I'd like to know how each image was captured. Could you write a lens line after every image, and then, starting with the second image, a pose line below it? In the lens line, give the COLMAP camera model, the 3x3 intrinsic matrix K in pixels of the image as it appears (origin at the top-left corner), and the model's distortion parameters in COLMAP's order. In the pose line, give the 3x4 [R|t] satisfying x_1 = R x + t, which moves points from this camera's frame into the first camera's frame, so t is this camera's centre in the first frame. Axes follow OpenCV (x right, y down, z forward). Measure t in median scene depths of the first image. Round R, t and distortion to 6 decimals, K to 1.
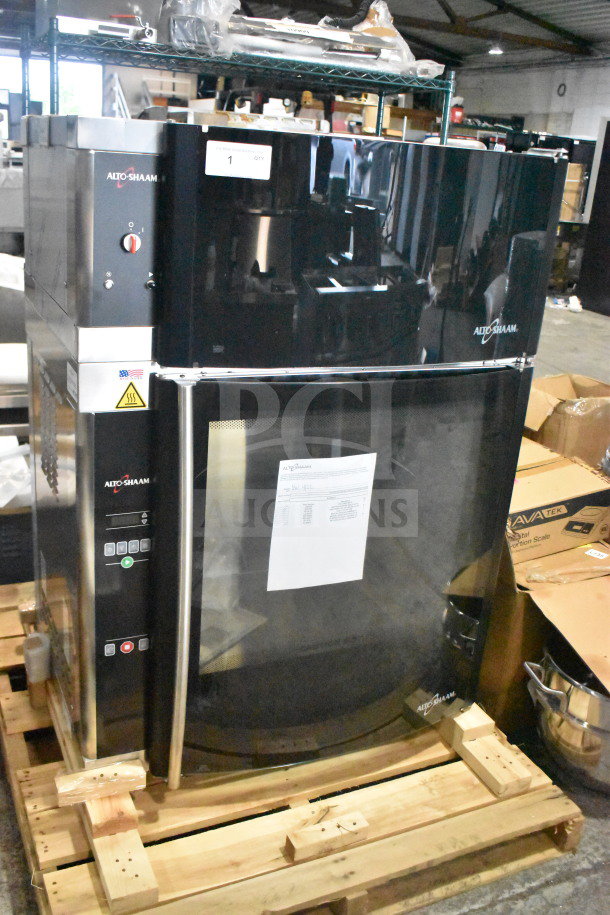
lens RADIAL K [[864.9, 0, 305.0], [0, 864.9, 457.5], [0, 0, 1]] dist [-0.131378, -0.000058]
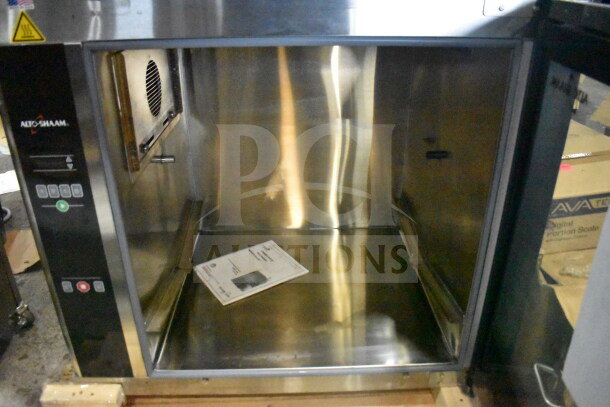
lens RADIAL K [[477.8, 0, 305.0], [0, 477.8, 203.5], [0, 0, 1]] dist [-0.092757, -0.003084]
pose [[0.920457, 0.097907, -0.378381, 0.249356], [-0.059575, 0.991949, 0.111746, 0.039296], [0.386276, -0.080316, 0.918880, 0.580594]]
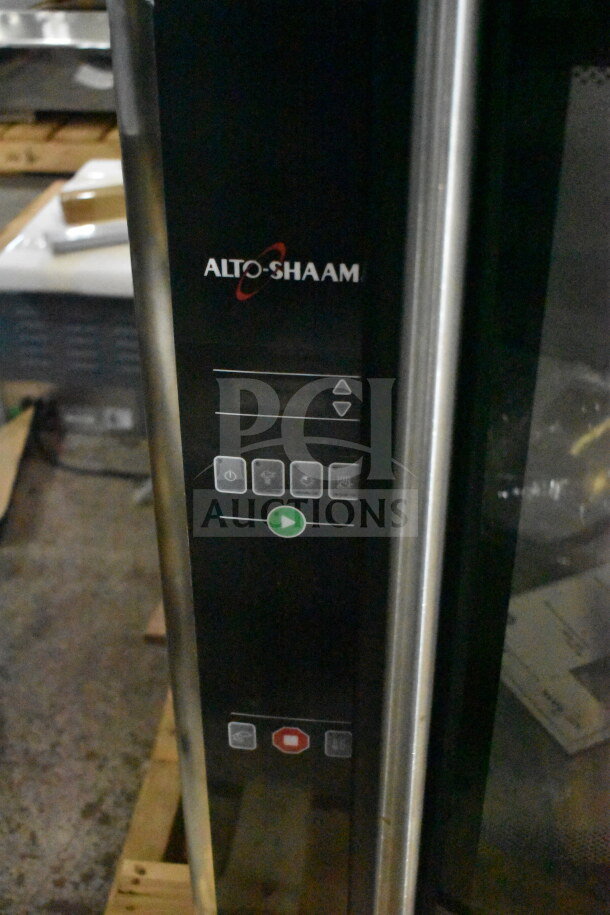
lens RADIAL K [[1091.9, 0, 305.0], [0, 1091.9, 457.5], [0, 0, 1]] dist [-0.086210, 0.007574]
pose [[0.849622, 0.201397, -0.487424, -0.007216], [-0.105676, 0.970482, 0.216787, 0.009179], [0.516697, -0.132678, 0.845826, 0.631946]]
